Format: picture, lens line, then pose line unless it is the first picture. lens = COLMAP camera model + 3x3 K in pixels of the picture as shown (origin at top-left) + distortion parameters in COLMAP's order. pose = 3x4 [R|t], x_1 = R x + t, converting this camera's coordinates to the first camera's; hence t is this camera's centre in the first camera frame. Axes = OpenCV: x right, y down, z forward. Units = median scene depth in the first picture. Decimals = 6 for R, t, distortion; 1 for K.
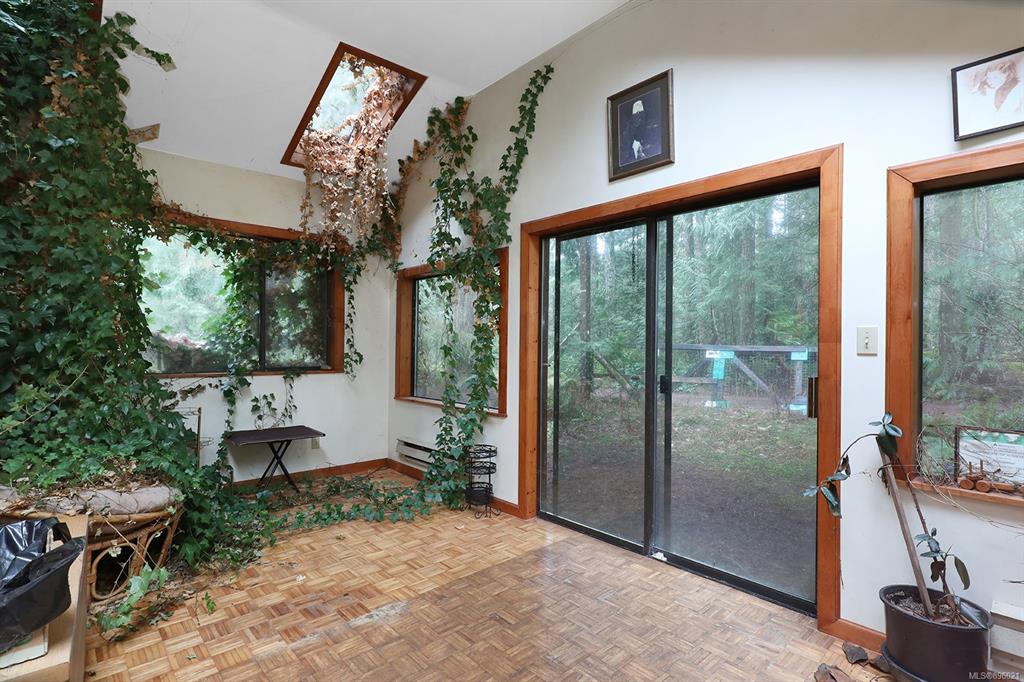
lens RADIAL K [[503.4, 0, 513.2], [0, 503.4, 342.8], [0, 0, 1]] dist [-0.001822, -0.000057]
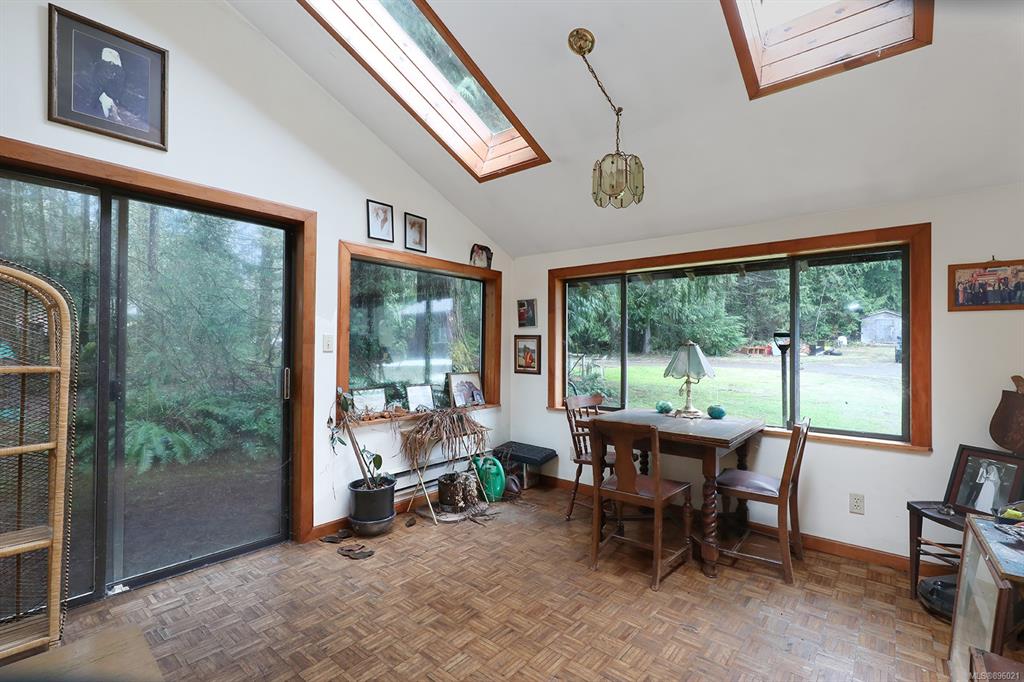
lens RADIAL K [[466.2, 0, 512.8], [0, 466.2, 342.3], [0, 0, 1]] dist [0.001418, 0.000017]
pose [[-0.144298, 0.001118, 0.989534, -0.652340], [-0.013545, 0.999903, -0.003105, -0.007214], [-0.989442, -0.013852, -0.144269, 0.491157]]
